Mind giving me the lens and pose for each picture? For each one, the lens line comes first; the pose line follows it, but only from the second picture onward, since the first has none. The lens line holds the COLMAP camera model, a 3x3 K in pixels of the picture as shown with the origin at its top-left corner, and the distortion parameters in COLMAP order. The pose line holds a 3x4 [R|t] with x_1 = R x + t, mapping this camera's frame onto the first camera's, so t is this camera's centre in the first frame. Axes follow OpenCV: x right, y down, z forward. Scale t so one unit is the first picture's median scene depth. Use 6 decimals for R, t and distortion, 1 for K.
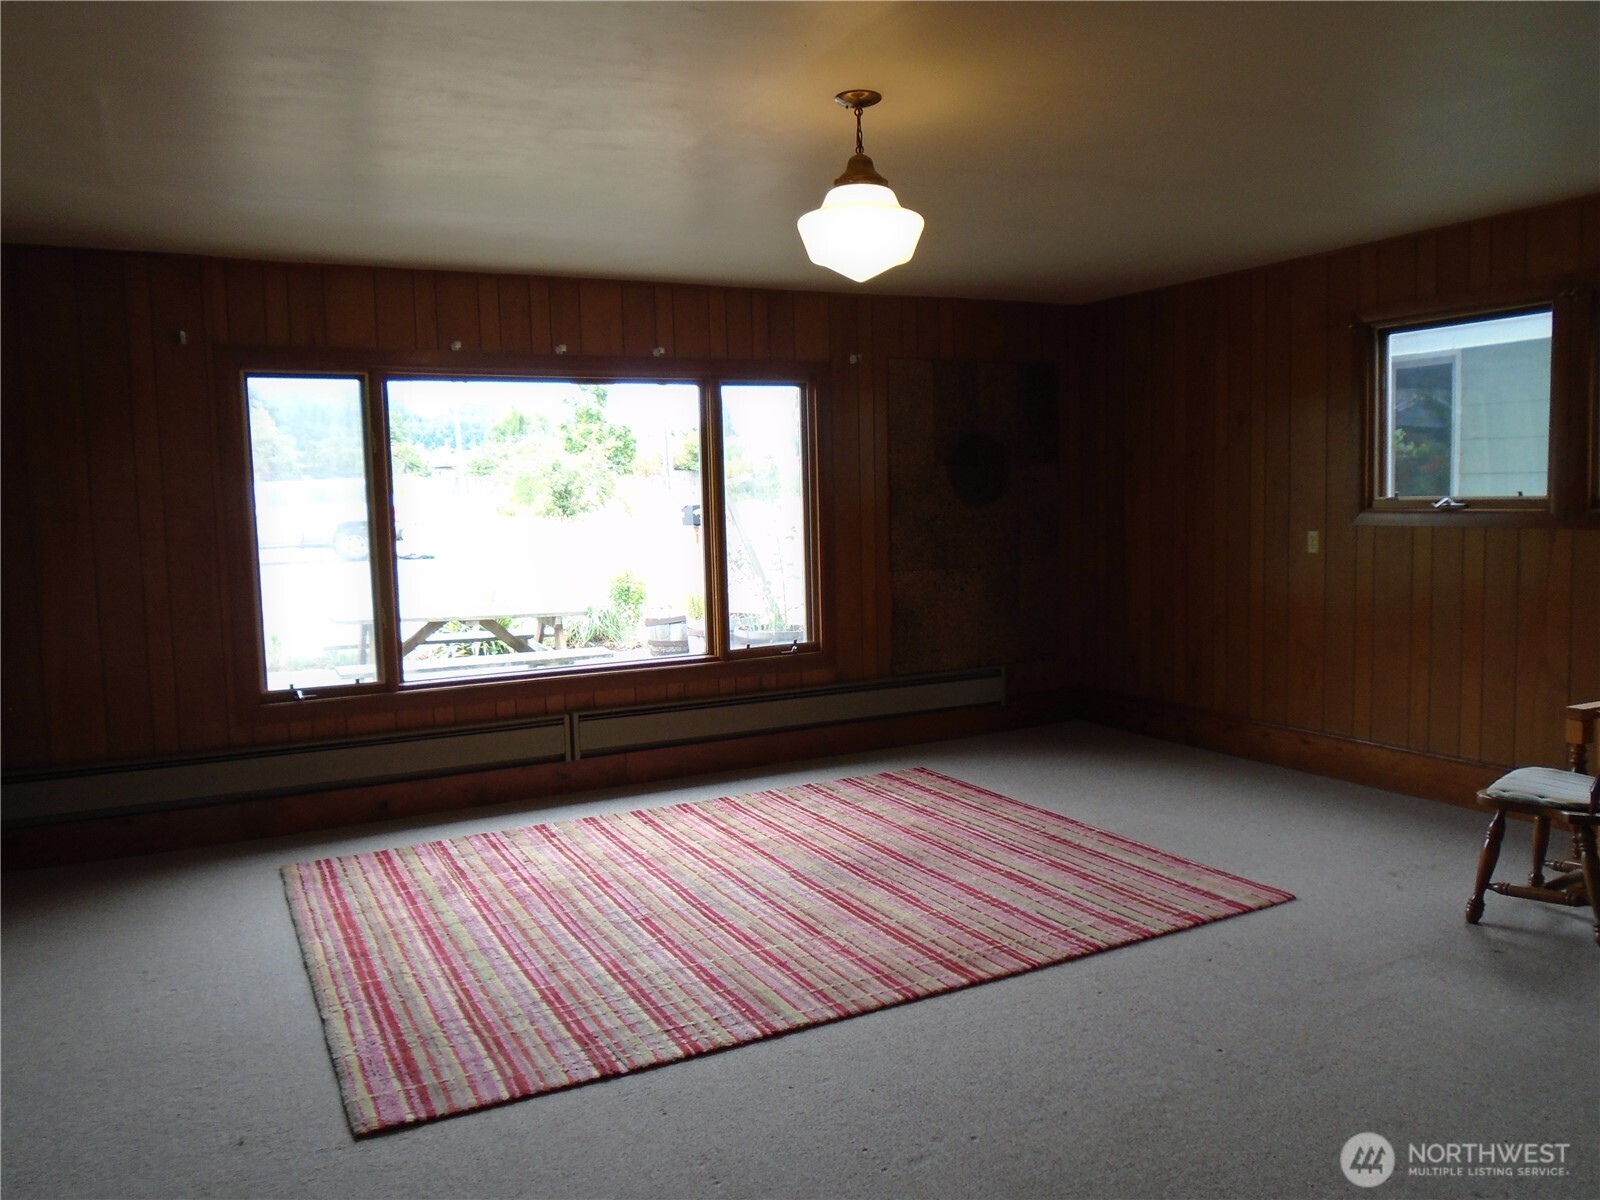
lens RADIAL K [[1201.6, 0, 800.7], [0, 1201.6, 599.2], [0, 0, 1]] dist [-0.011821, 0.001627]
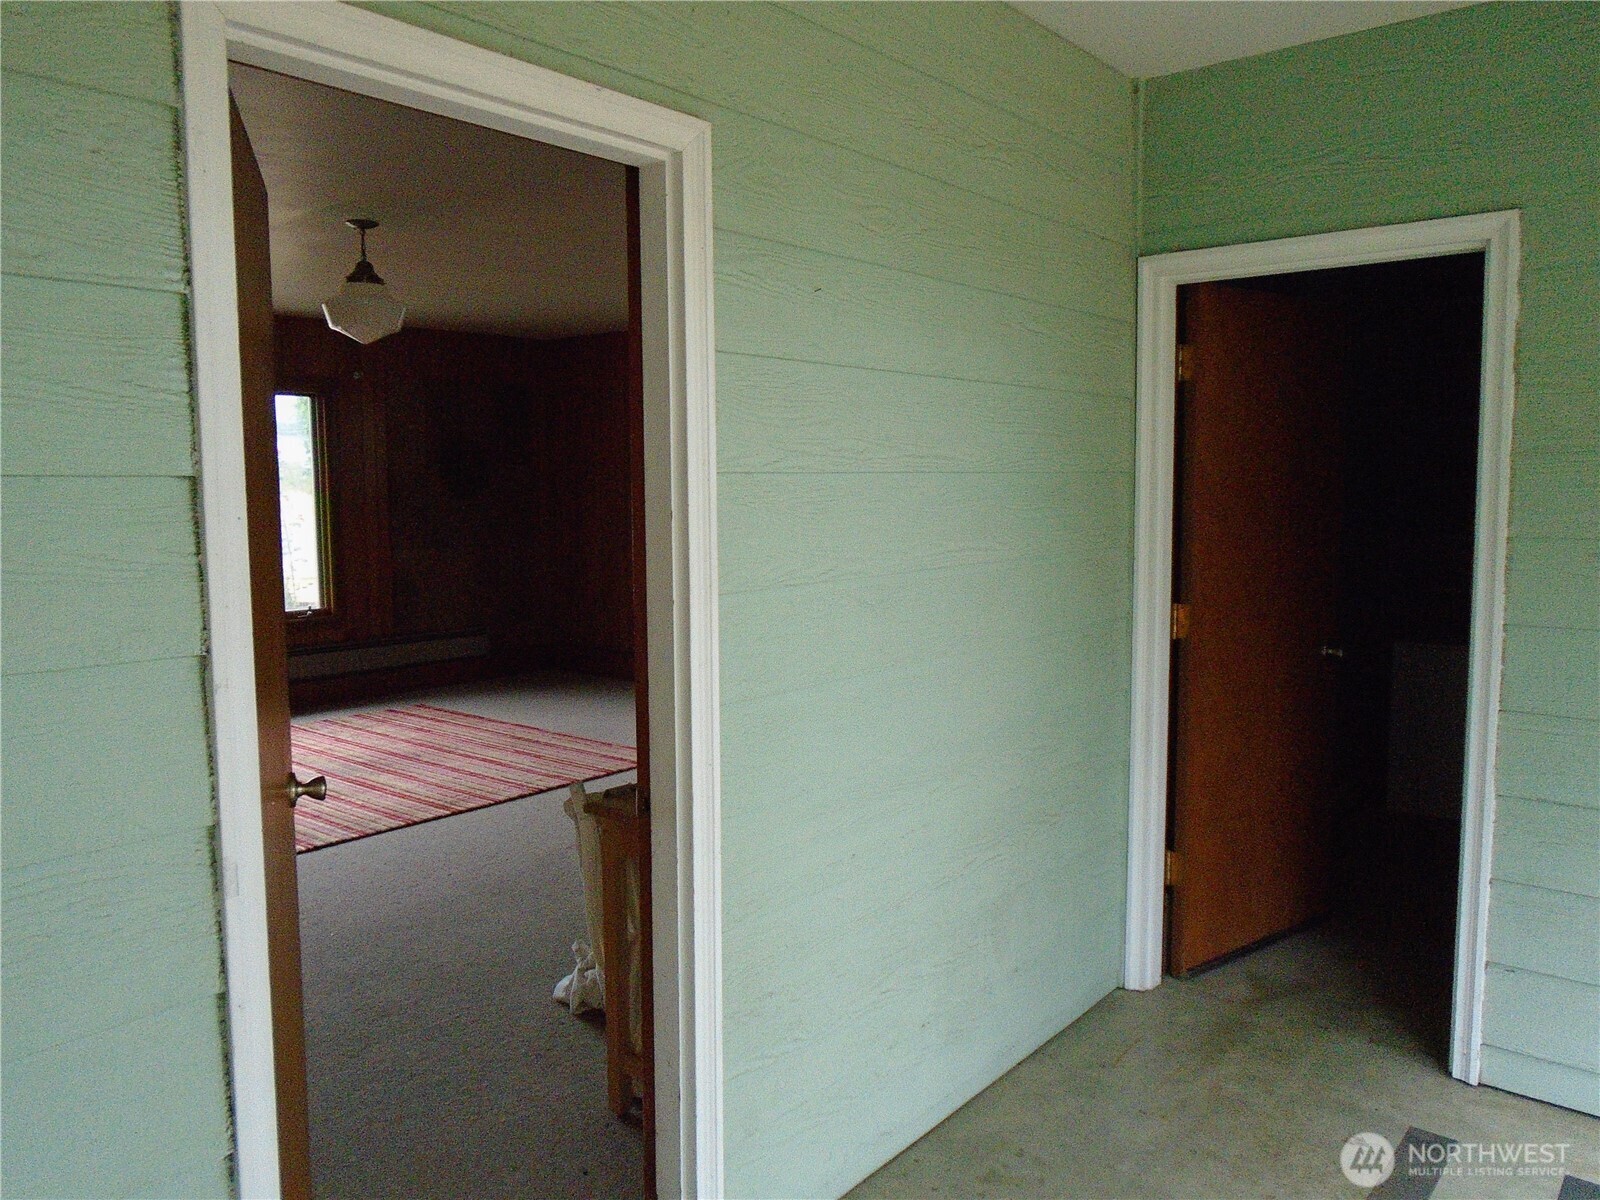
lens RADIAL K [[1201.6, 0, 803.1], [0, 1201.6, 598.2], [0, 0, 1]] dist [-0.011821, 0.001627]
pose [[0.919523, -0.018974, 0.392578, -0.032294], [0.018269, 0.999818, 0.005532, 0.041966], [-0.392612, 0.002085, 0.919702, -0.456456]]
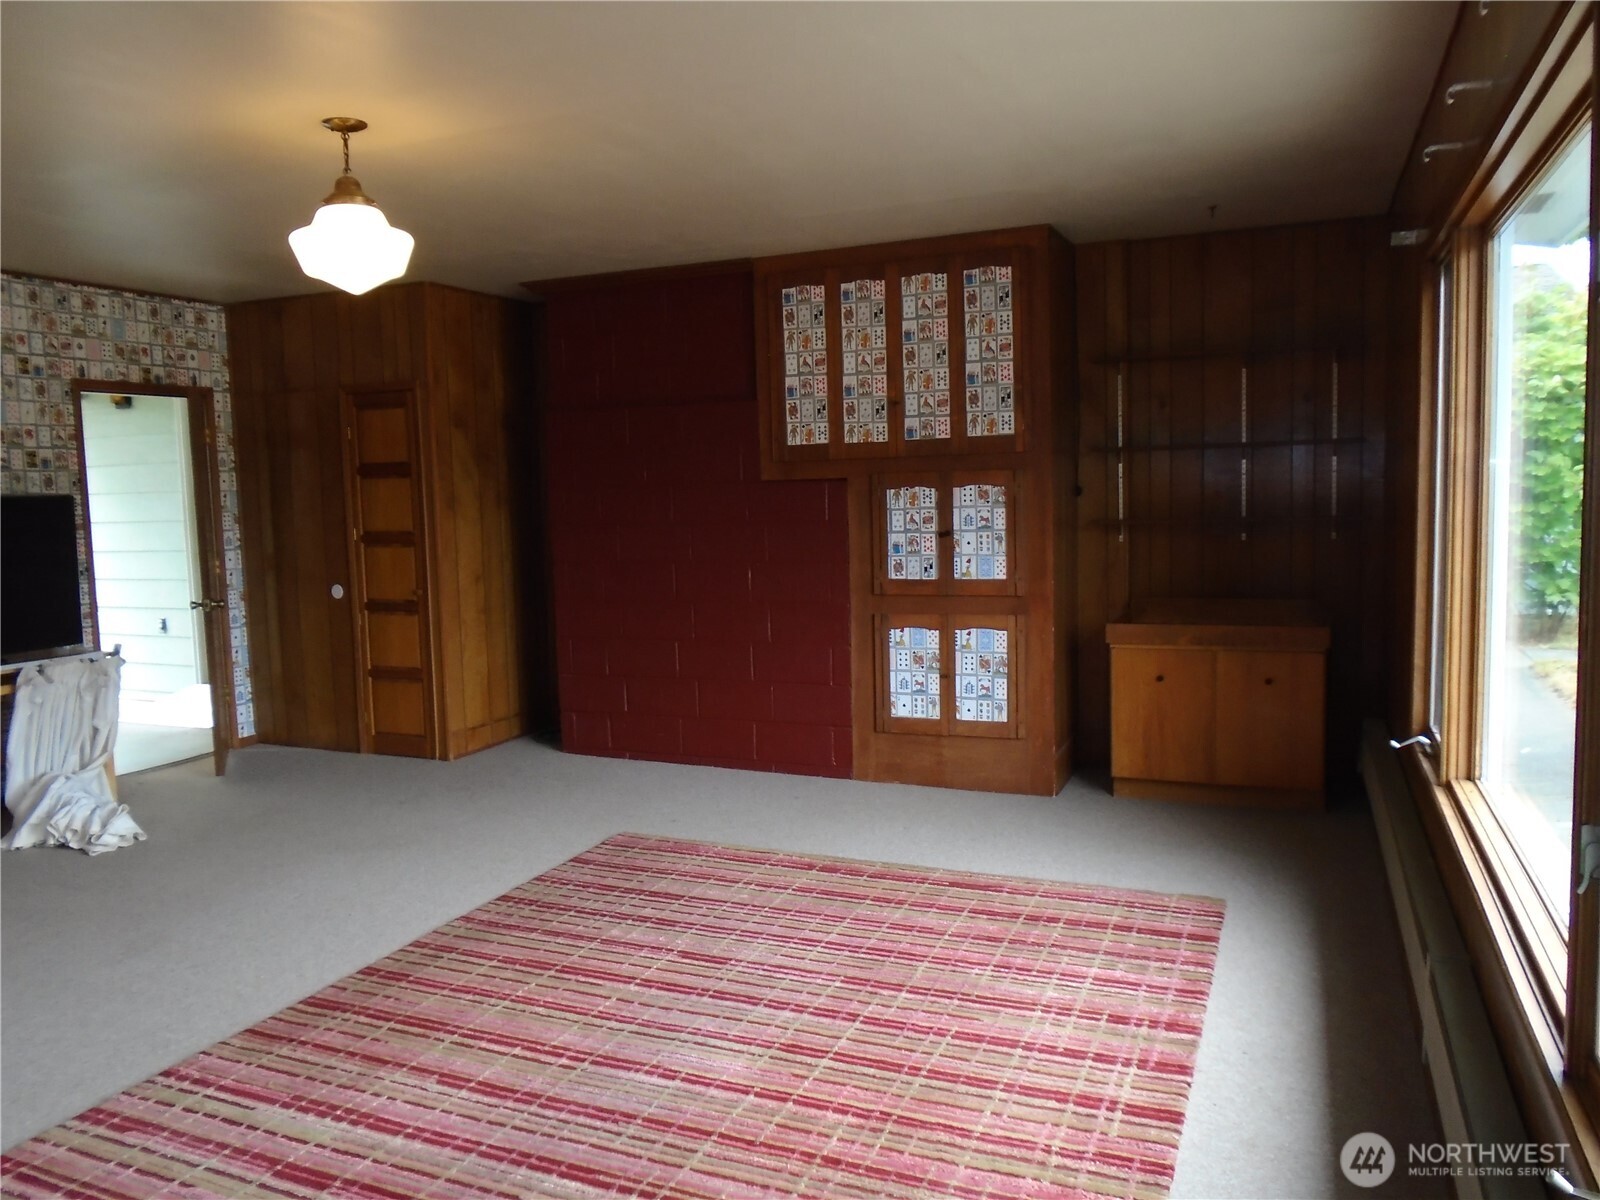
lens RADIAL K [[1201.6, 0, 797.9], [0, 1201.6, 597.3], [0, 0, 1]] dist [-0.011821, 0.001627]
pose [[-0.772000, 0.103438, -0.627149, 0.338813], [-0.013295, 0.983826, 0.178632, -0.148165], [0.635483, 0.146242, -0.758139, 1.595328]]
